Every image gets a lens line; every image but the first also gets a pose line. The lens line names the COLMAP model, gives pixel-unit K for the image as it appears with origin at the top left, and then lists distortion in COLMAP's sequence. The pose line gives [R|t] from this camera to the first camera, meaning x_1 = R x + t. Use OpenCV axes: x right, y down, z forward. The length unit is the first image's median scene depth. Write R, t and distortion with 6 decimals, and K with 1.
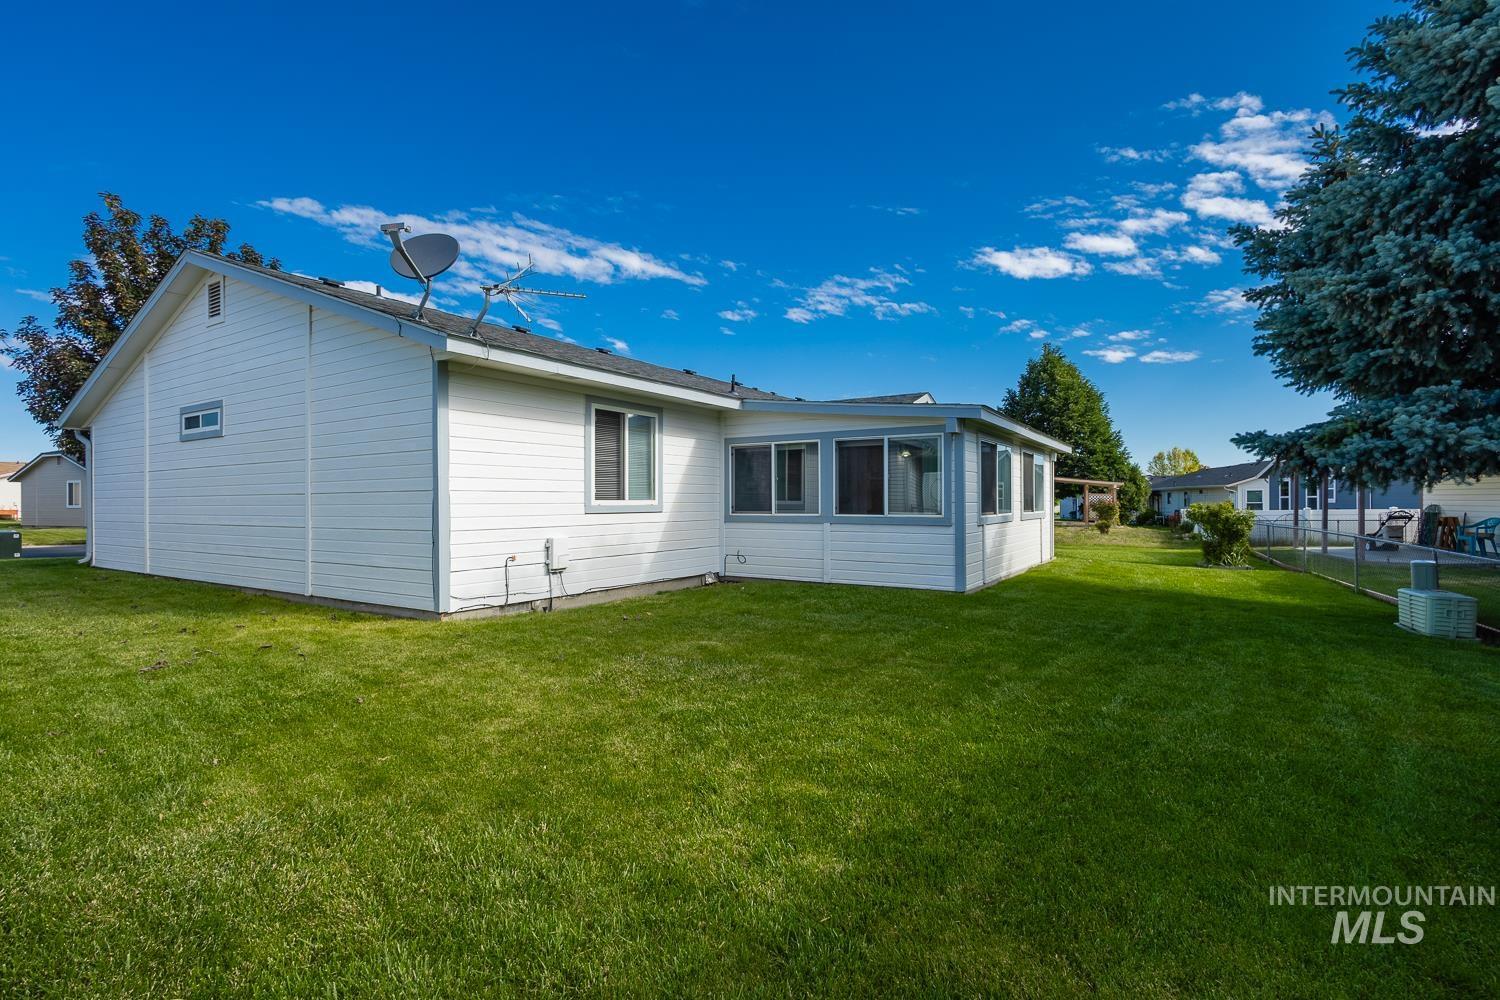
lens RADIAL K [[699.0, 0, 750.0], [0, 699.0, 500.0], [0, 0, 1]] dist [0.018495, -0.000052]
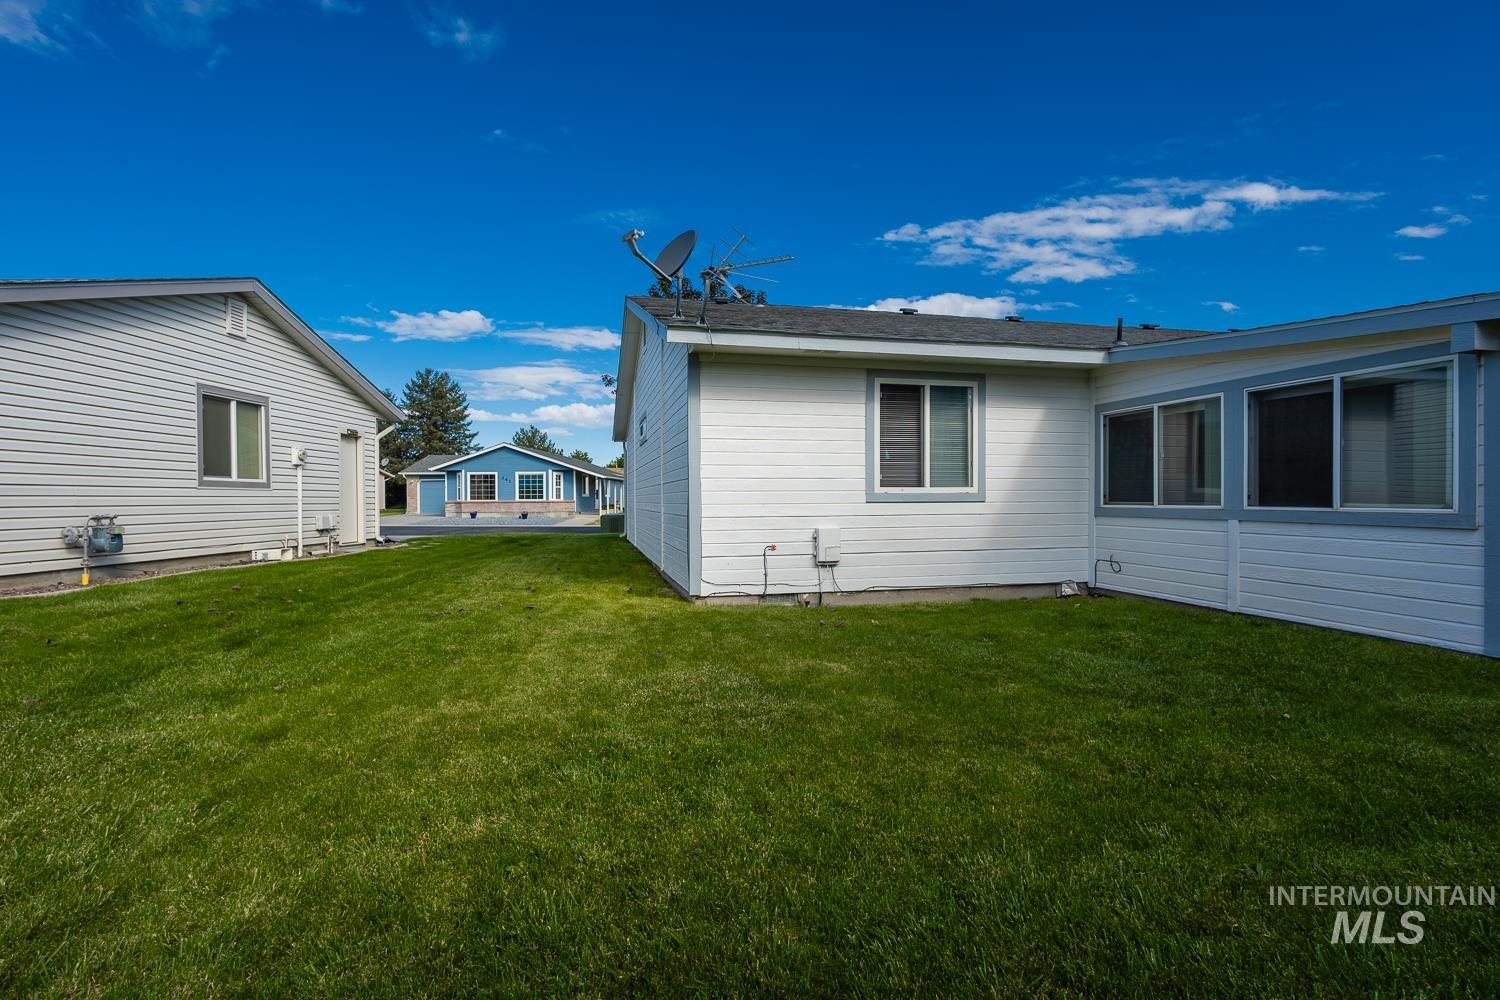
lens RADIAL K [[720.3, 0, 788.7], [0, 720.3, 502.6], [0, 0, 1]] dist [0.085027, -0.048699]
pose [[0.735910, 0.005299, -0.677059, 0.275767], [0.003444, 0.999927, 0.011570, 0.007455], [0.677071, -0.010847, 0.735838, 0.218681]]
